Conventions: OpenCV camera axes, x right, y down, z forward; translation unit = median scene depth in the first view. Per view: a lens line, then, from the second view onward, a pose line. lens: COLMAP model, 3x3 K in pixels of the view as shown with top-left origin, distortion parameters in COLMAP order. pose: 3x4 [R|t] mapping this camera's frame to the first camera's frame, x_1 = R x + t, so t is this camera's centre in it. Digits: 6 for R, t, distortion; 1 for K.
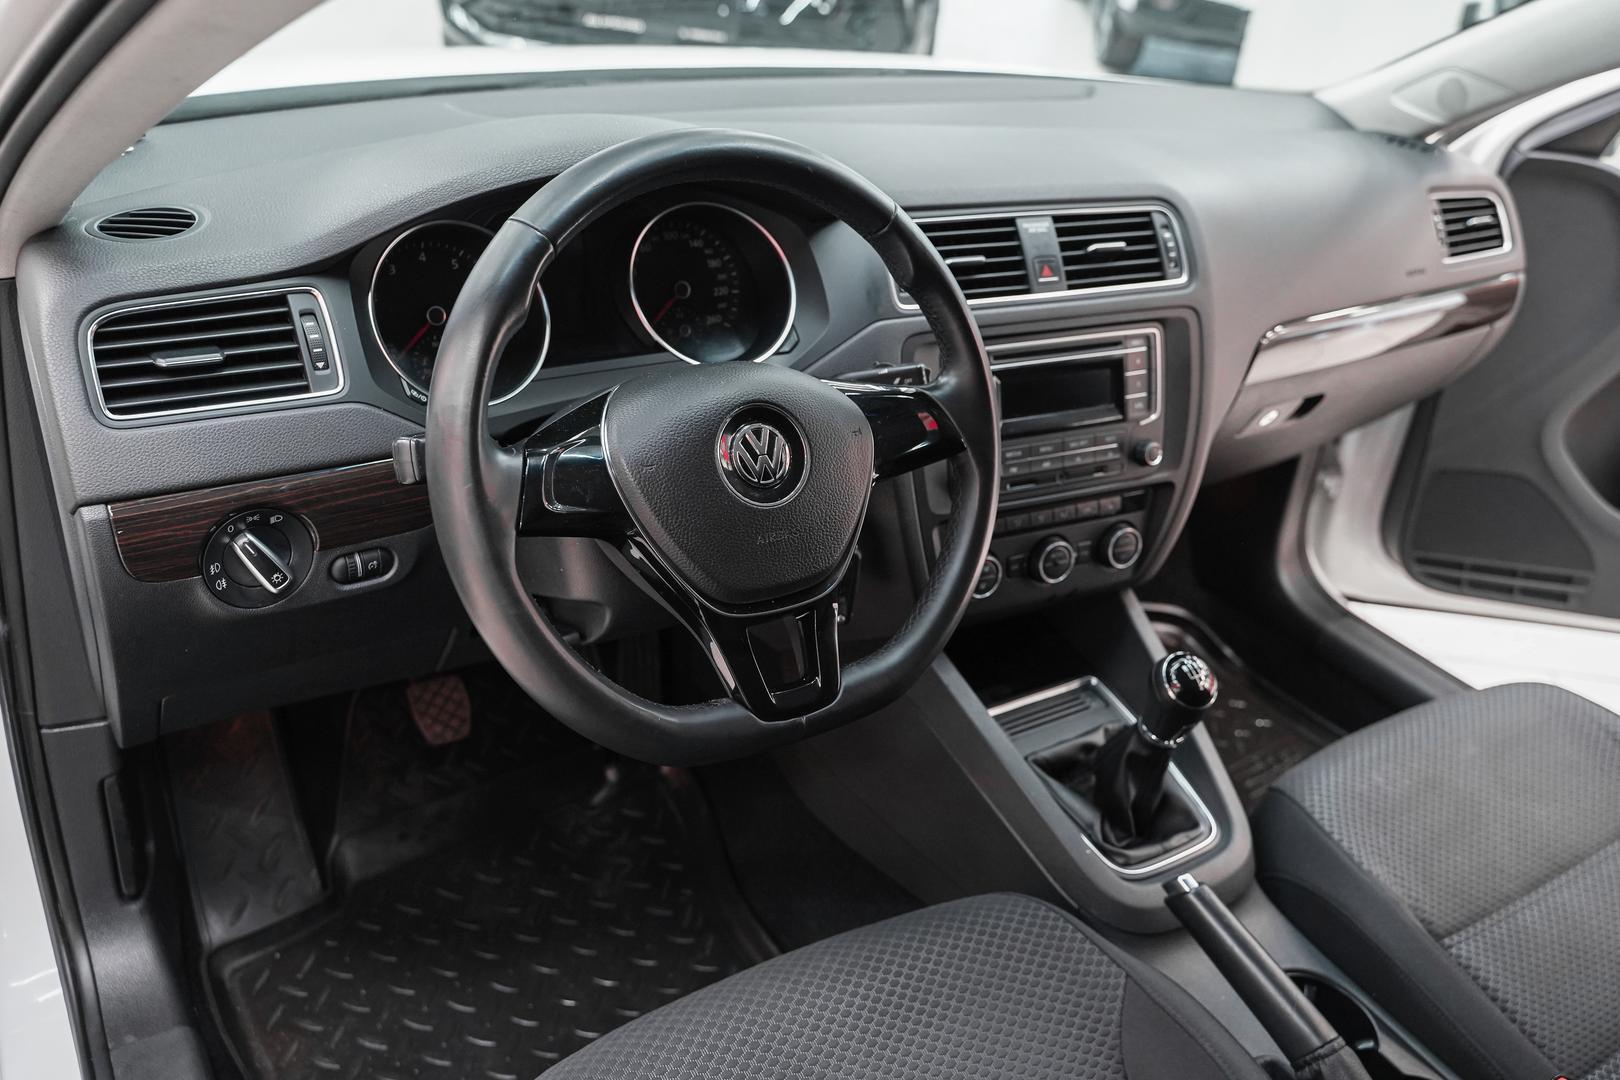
lens RADIAL K [[1307.3, 0, 810.0], [0, 1307.3, 540.0], [0, 0, 1]] dist [-0.005580, -0.013981]
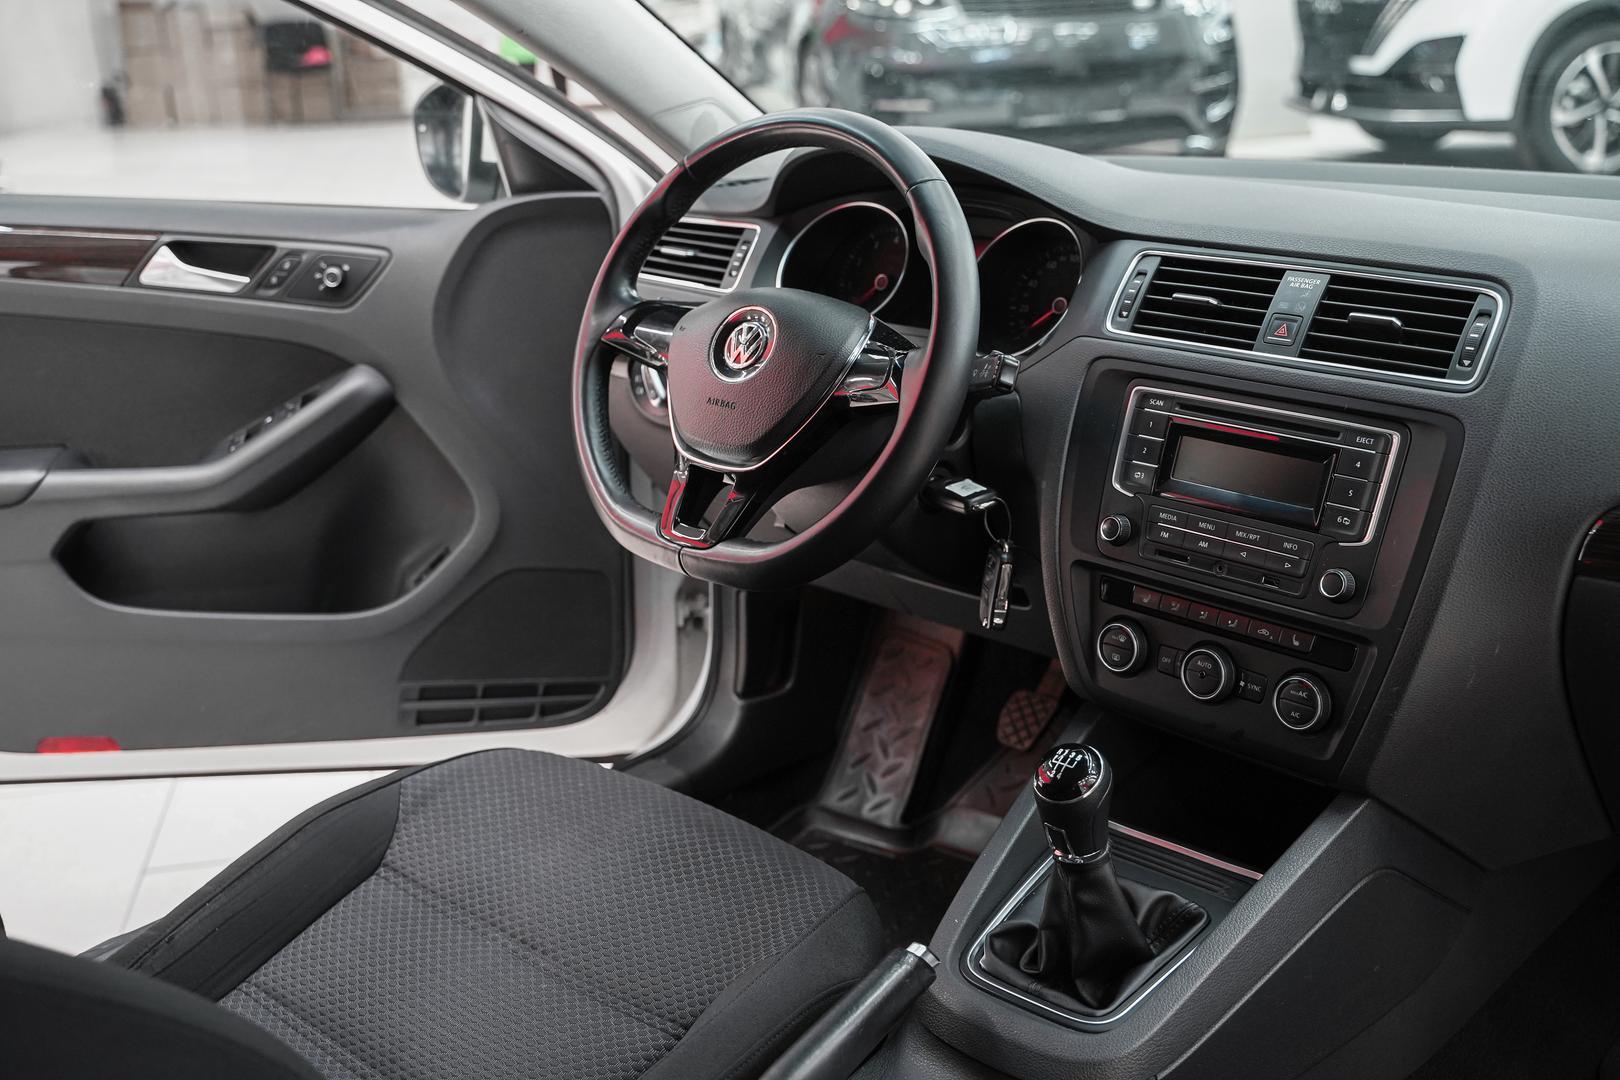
lens RADIAL K [[1747.9, 0, 797.3], [0, 1747.9, 536.4], [0, 0, 1]] dist [-0.010639, 0.019278]
pose [[0.256784, 0.199615, -0.945630, 1.137581], [-0.432312, 0.898818, 0.072340, -0.029206], [0.864389, 0.390231, 0.317098, 0.395495]]
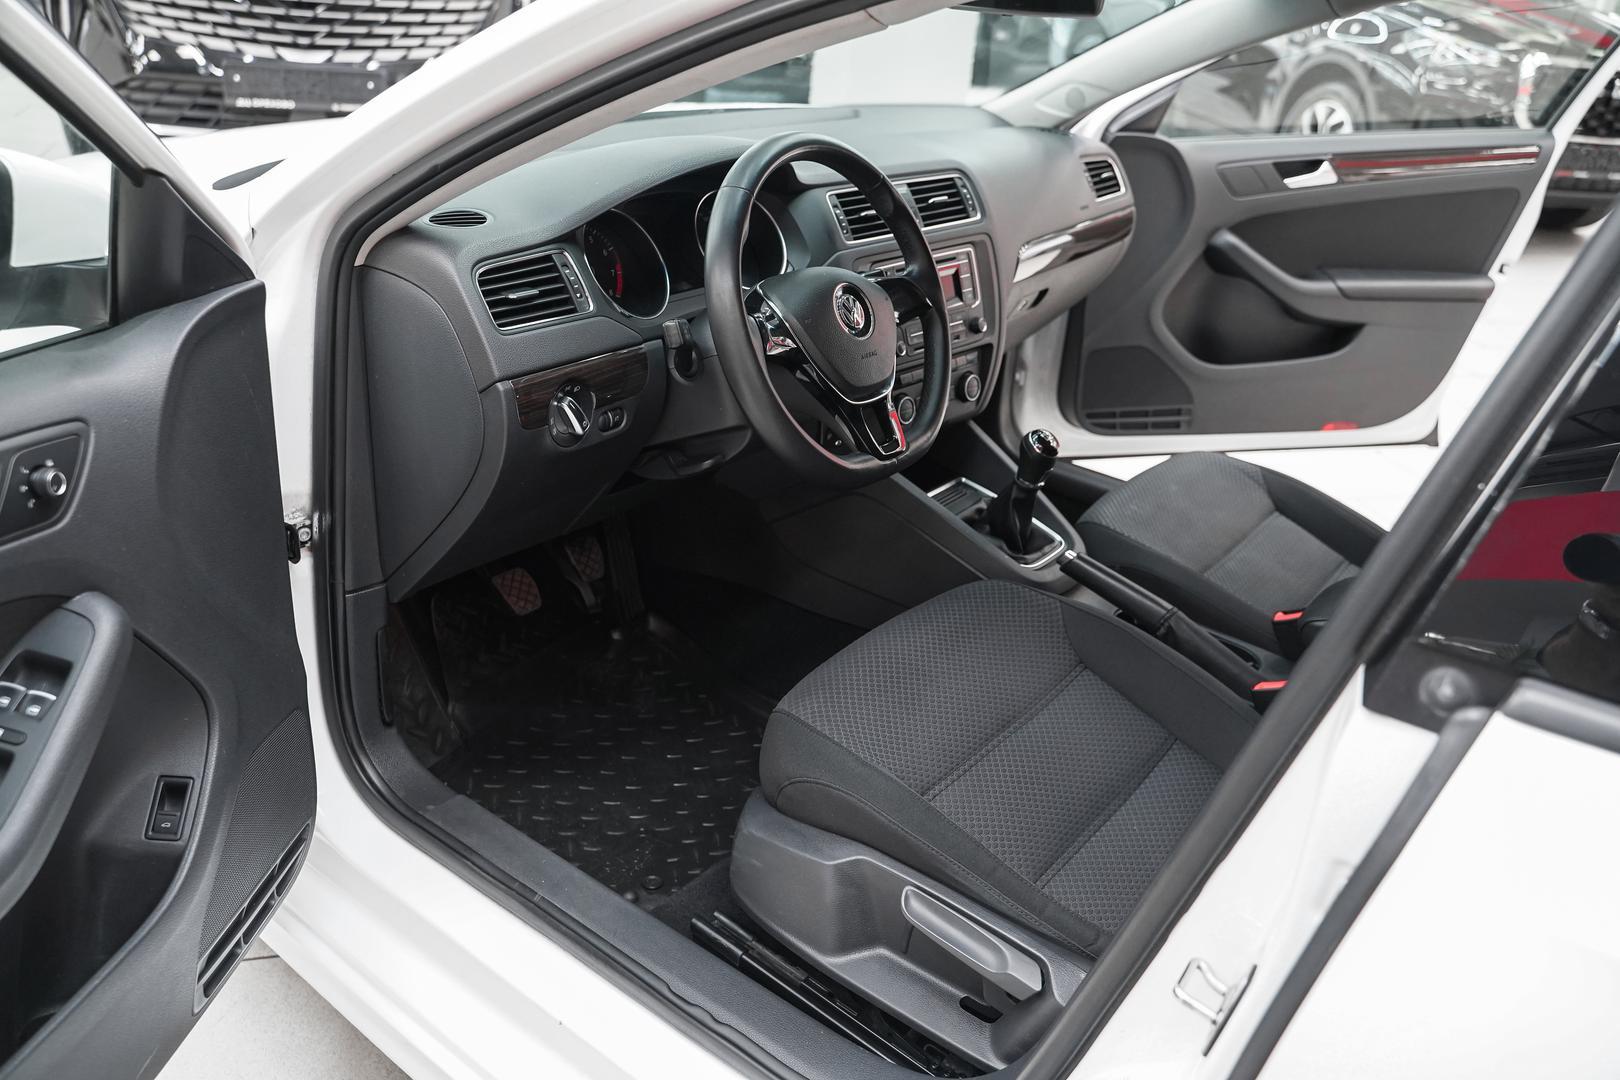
lens RADIAL K [[1295.8, 0, 807.5], [0, 1295.8, 538.5], [0, 0, 1]] dist [-0.014349, 0.003312]
pose [[0.934620, -0.171985, 0.311297, -0.481572], [0.183624, 0.982962, -0.008237, 0.166836], [-0.304577, 0.064860, 0.950277, -0.436600]]
